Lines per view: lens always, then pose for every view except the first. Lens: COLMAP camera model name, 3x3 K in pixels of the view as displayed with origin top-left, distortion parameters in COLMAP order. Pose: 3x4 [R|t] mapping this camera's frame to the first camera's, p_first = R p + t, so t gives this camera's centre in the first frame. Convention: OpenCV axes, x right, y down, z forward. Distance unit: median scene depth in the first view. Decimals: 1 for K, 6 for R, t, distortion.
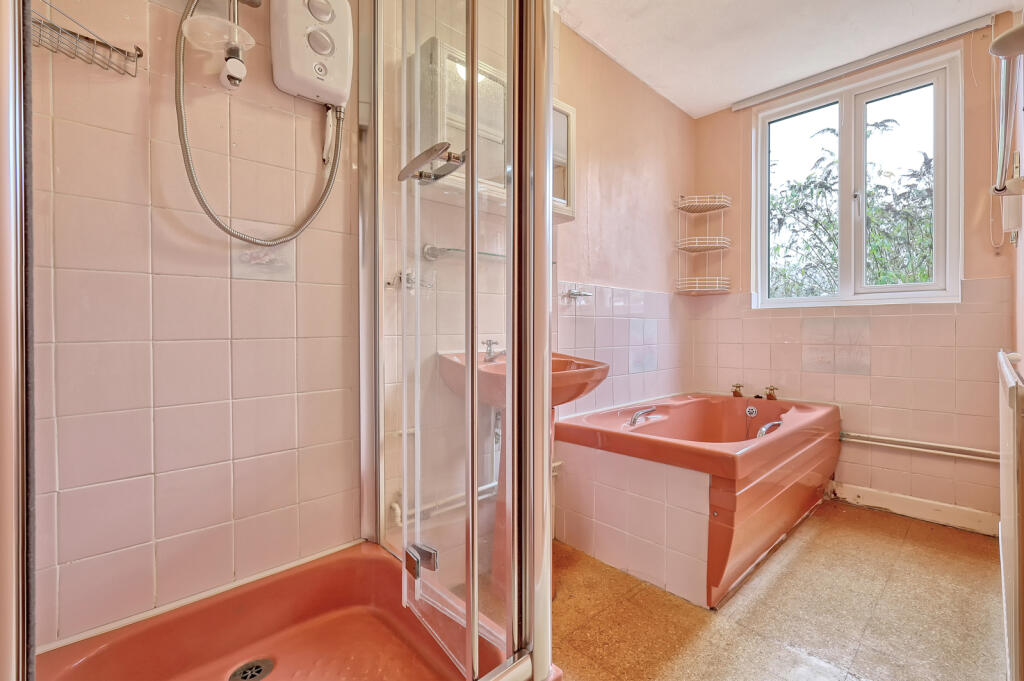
lens RADIAL K [[446.9, 0, 514.5], [0, 446.9, 335.4], [0, 0, 1]] dist [-0.000611, -0.000627]
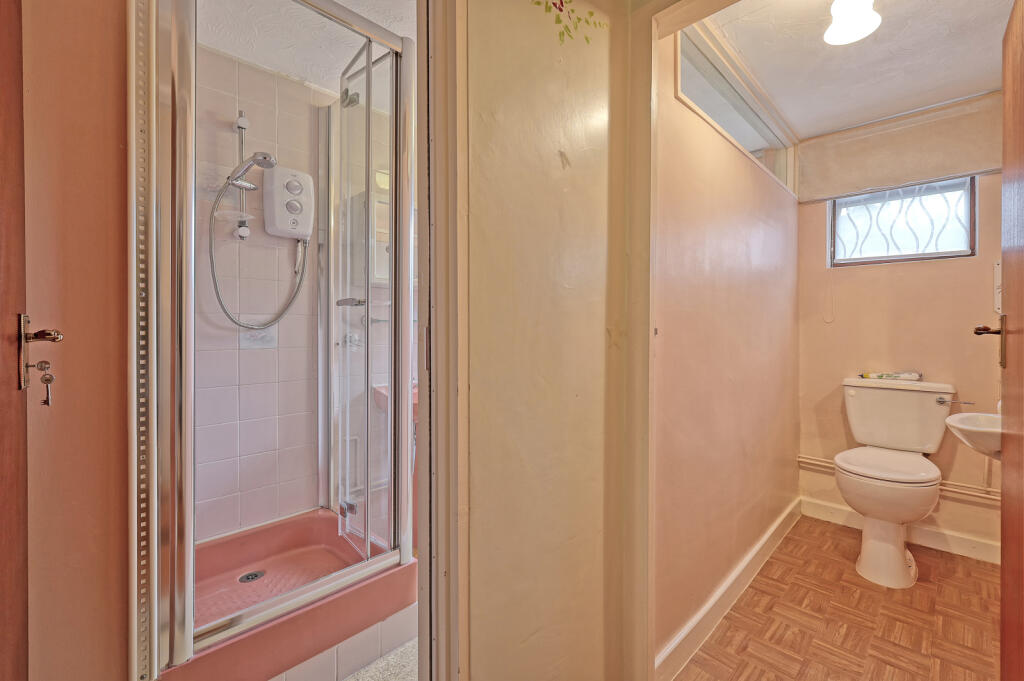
lens RADIAL K [[446.9, 0, 514.5], [0, 446.9, 335.4], [0, 0, 1]] dist [-0.000611, -0.000627]
pose [[0.998398, 0.008373, 0.055963, 0.291432], [-0.008769, 0.999938, 0.006833, -0.188532], [-0.055903, -0.007312, 0.998409, -0.698350]]
